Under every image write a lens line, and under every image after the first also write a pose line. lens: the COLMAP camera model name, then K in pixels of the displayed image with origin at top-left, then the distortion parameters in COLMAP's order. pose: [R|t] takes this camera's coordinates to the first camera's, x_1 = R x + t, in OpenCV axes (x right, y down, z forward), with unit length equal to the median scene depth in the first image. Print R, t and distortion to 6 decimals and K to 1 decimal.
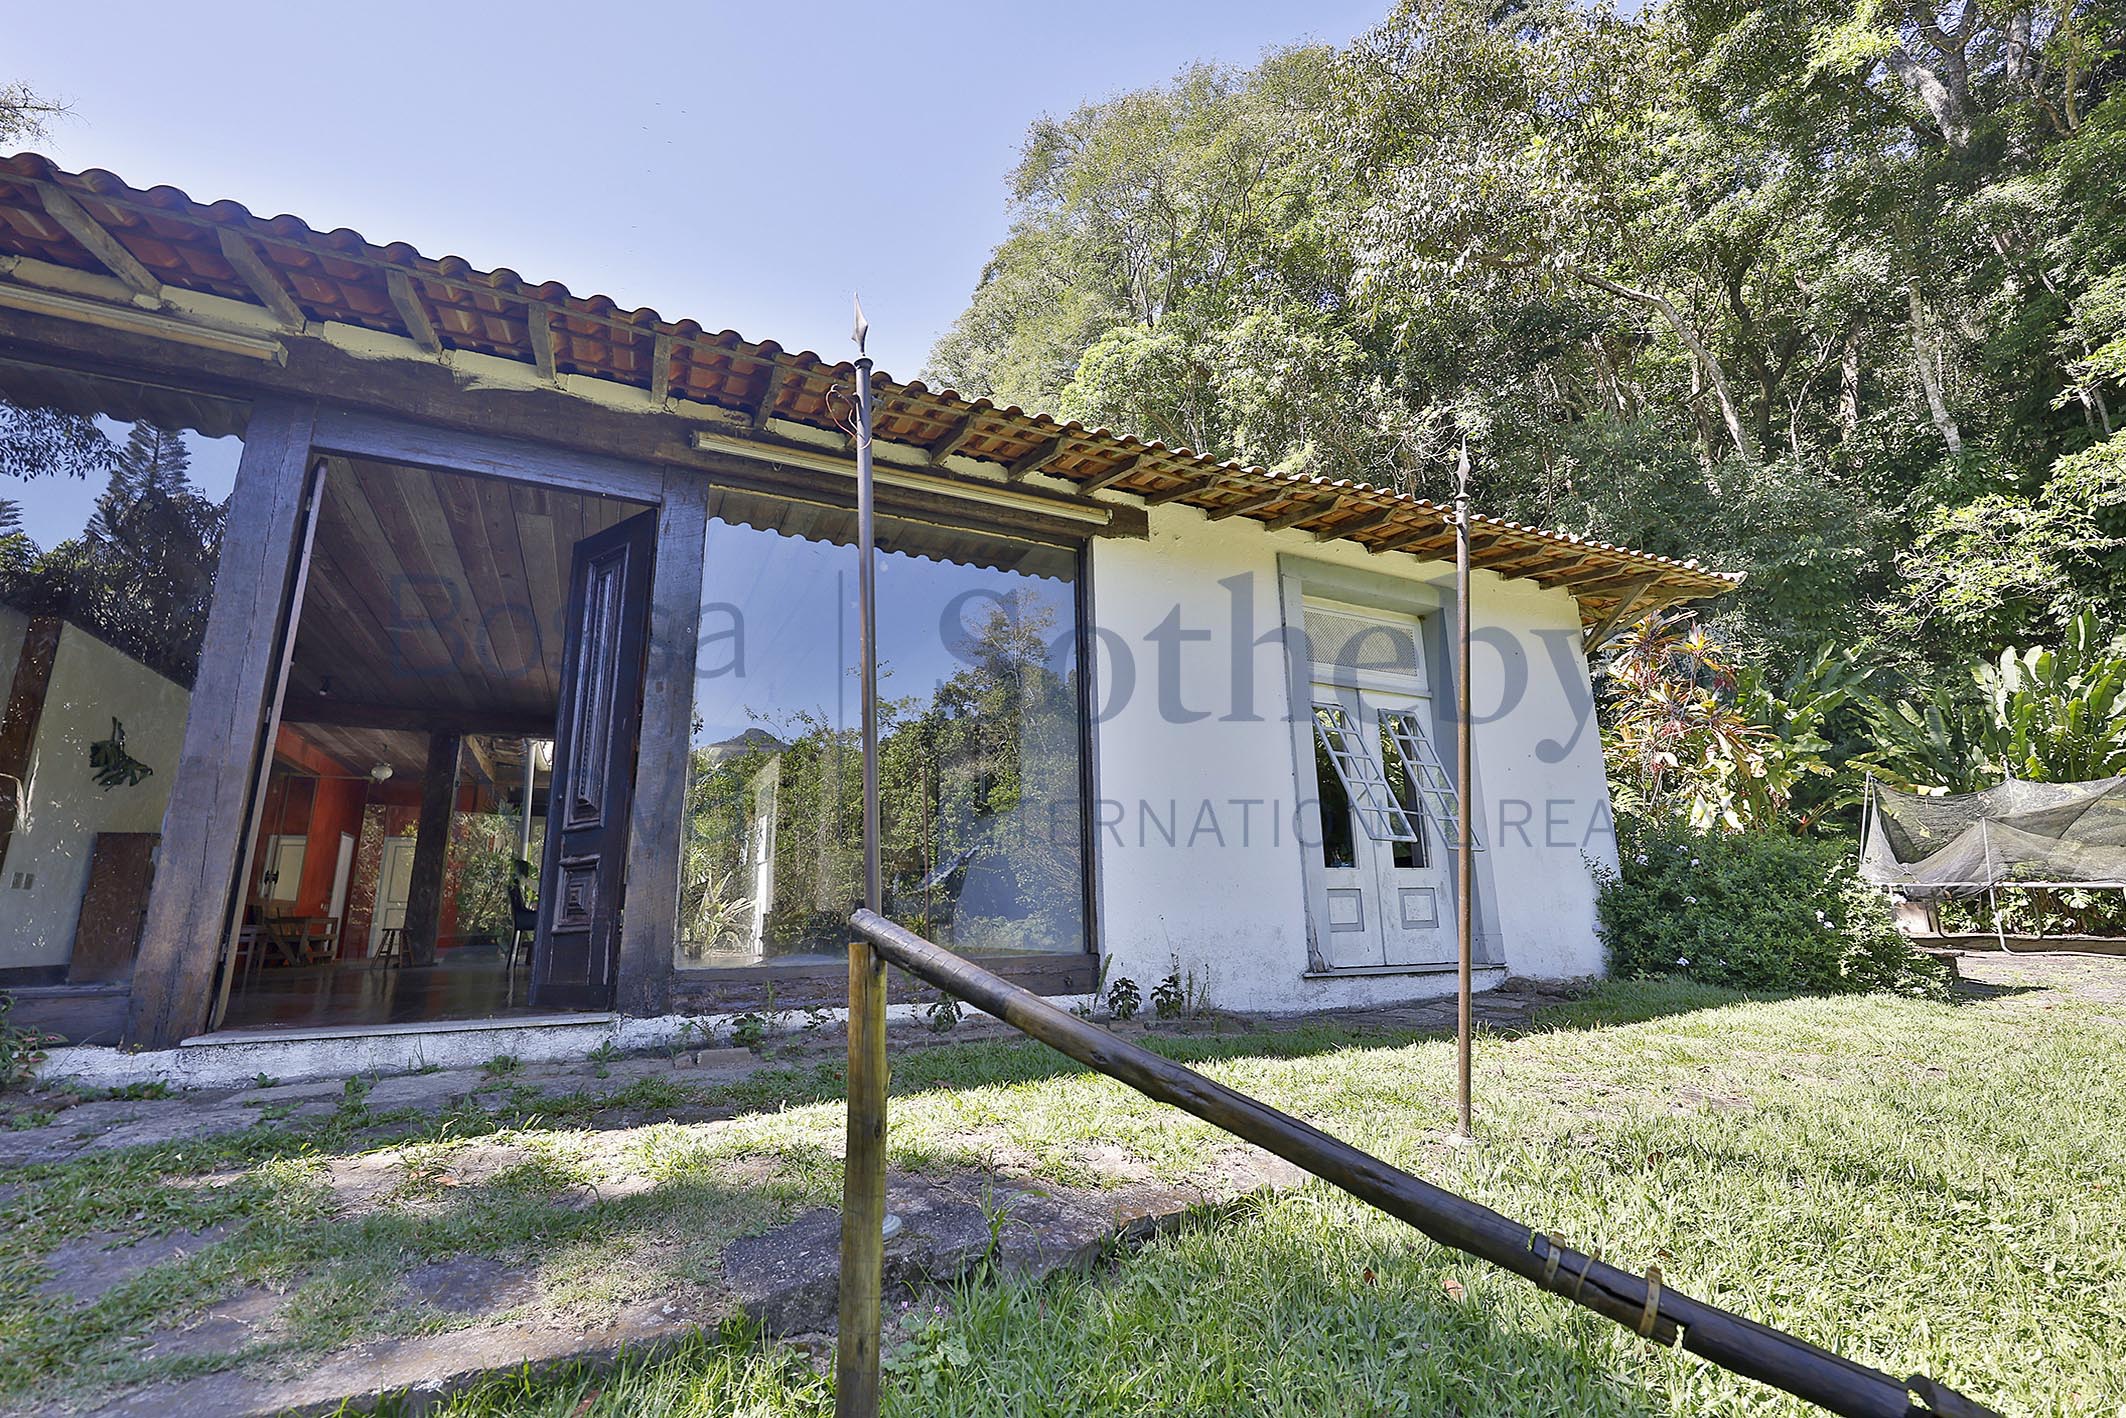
lens RADIAL K [[911.0, 0, 1057.5], [0, 911.0, 709.2], [0, 0, 1]] dist [0.001473, -0.000073]
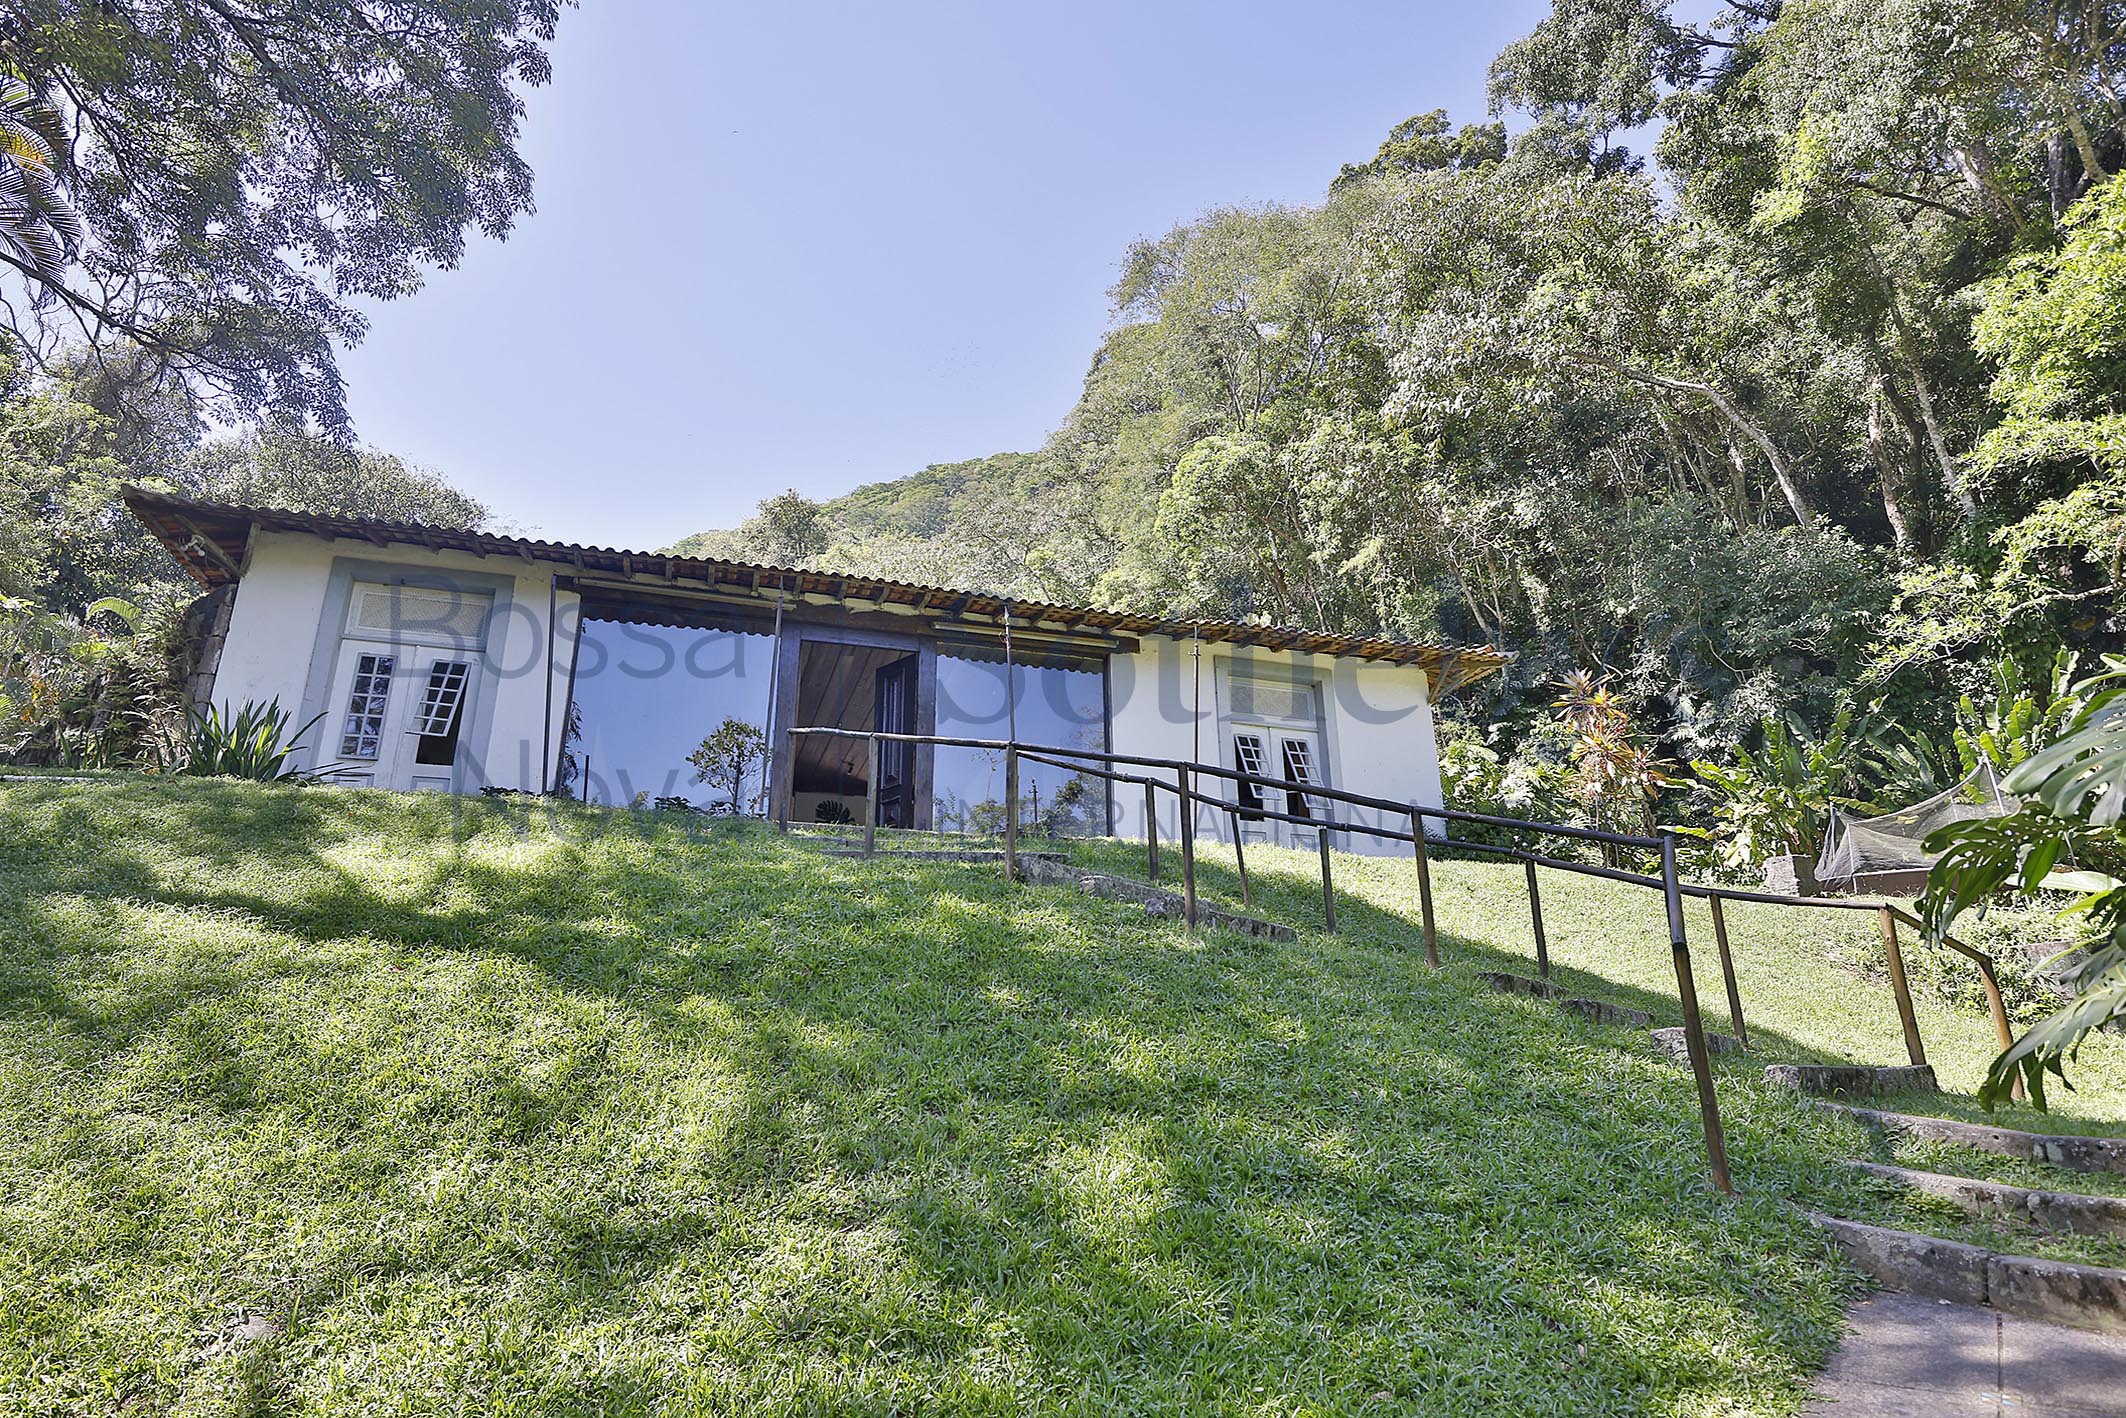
lens RADIAL K [[1097.9, 0, 1059.1], [0, 1097.9, 712.1], [0, 0, 1]] dist [-0.001494, -0.000140]
pose [[0.990485, -0.040180, -0.131625, 0.388856], [0.026549, 0.994252, -0.103724, 0.308917], [0.135036, 0.099242, 0.985858, -2.280929]]
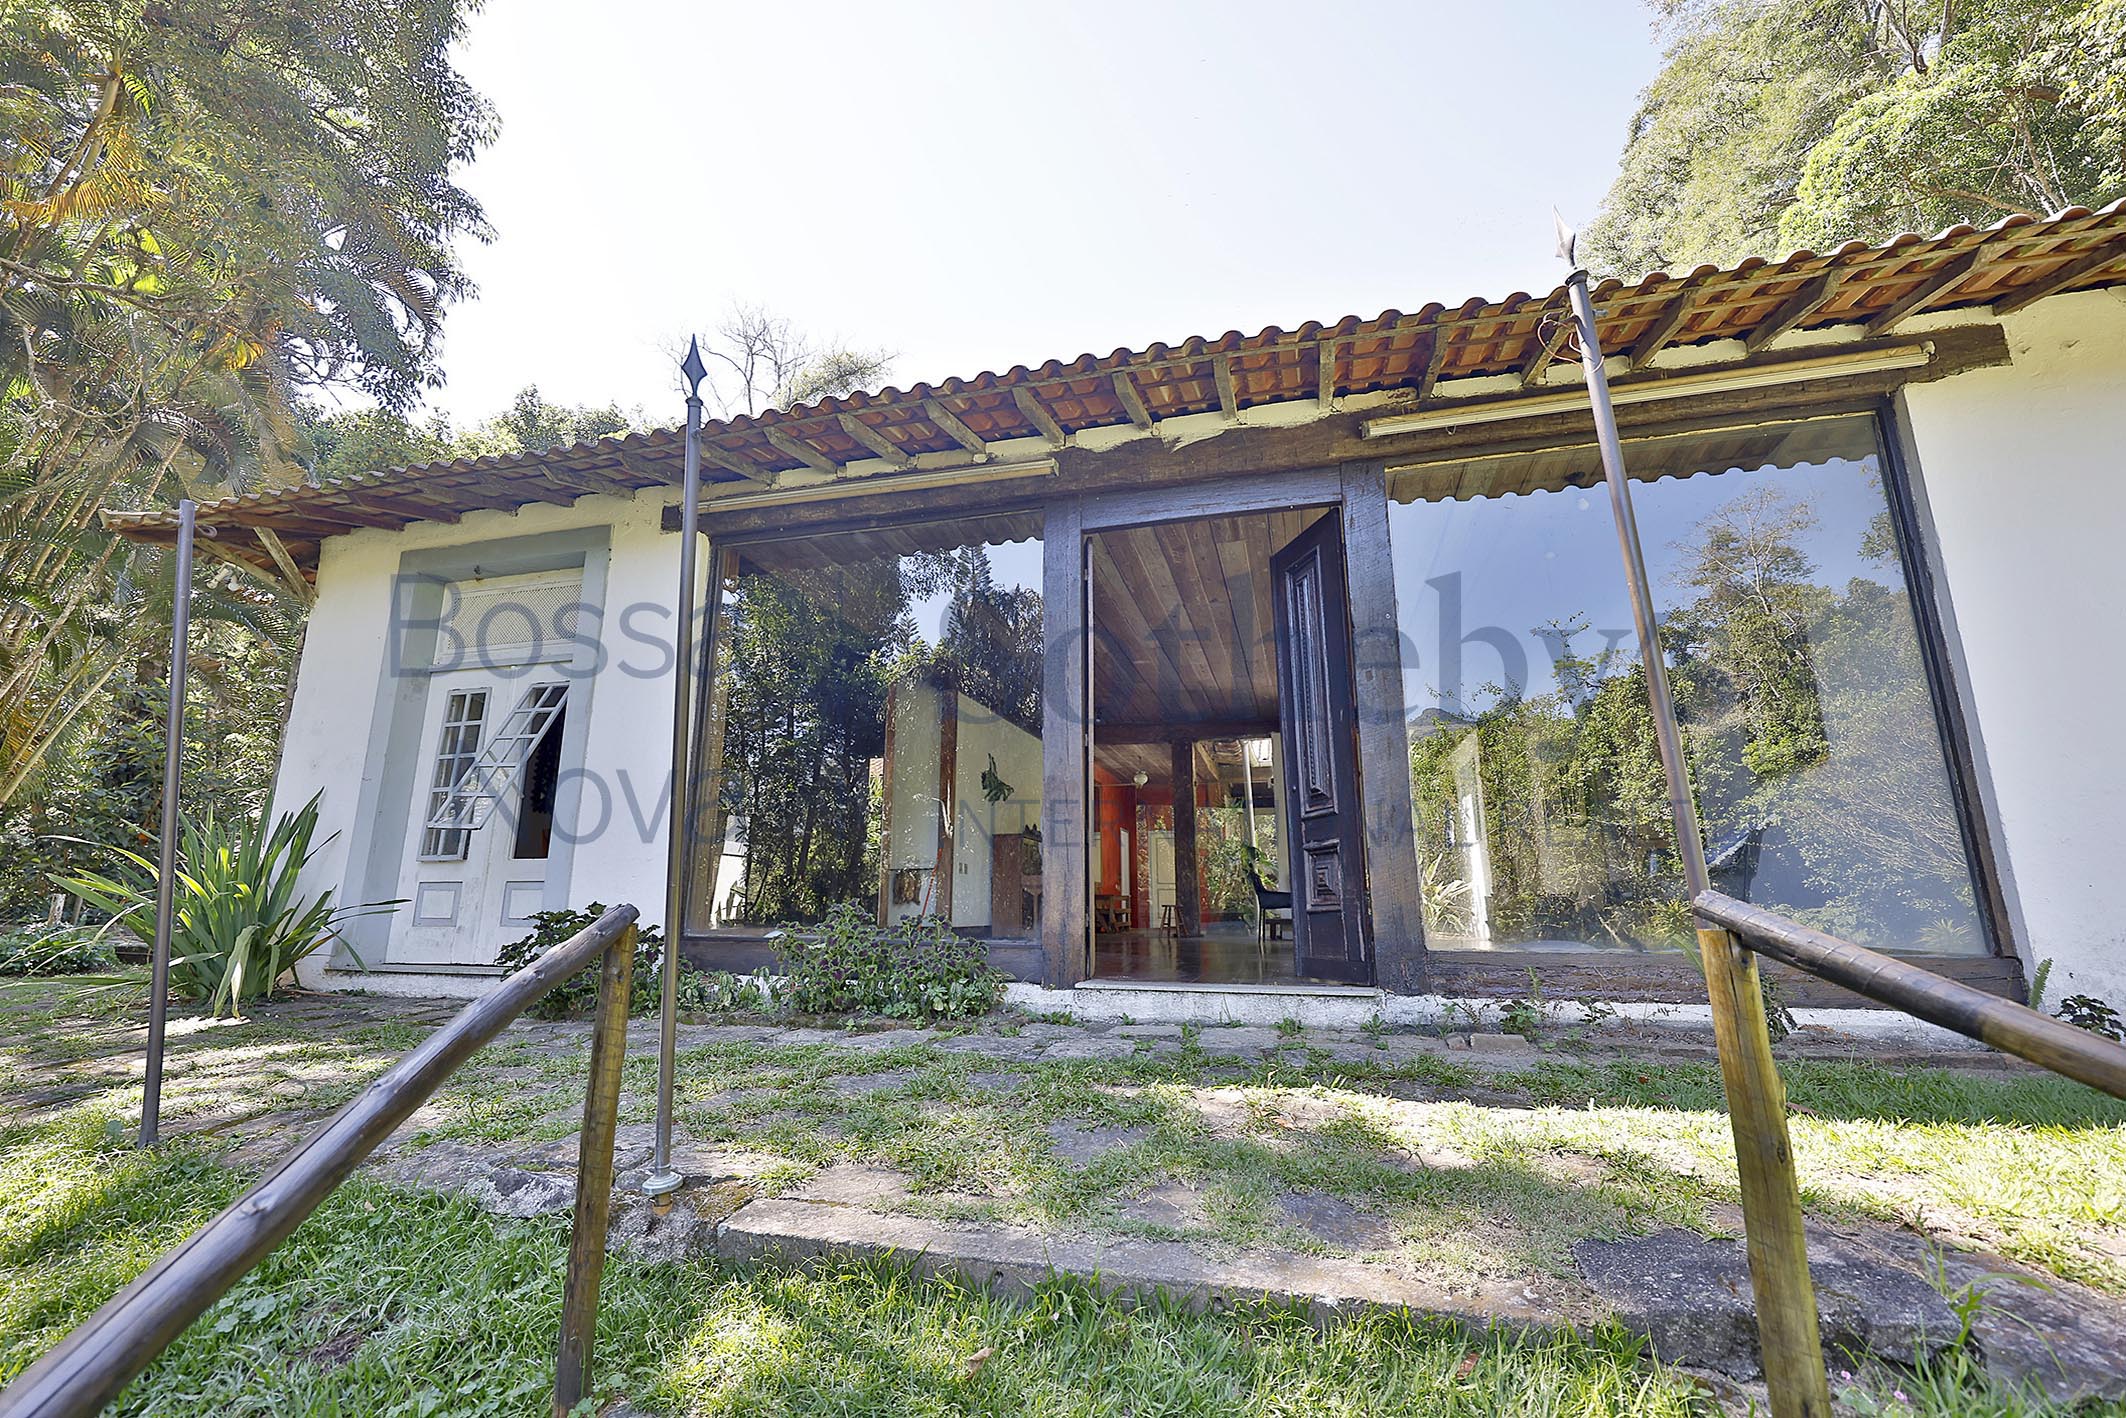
lens RADIAL K [[911.0, 0, 1057.5], [0, 911.0, 709.2], [0, 0, 1]] dist [0.001473, -0.000073]
pose [[0.749430, -0.122007, -0.650745, -0.039917], [0.133963, 0.990488, -0.031427, -0.002077], [0.648389, -0.063623, 0.758646, -0.016077]]
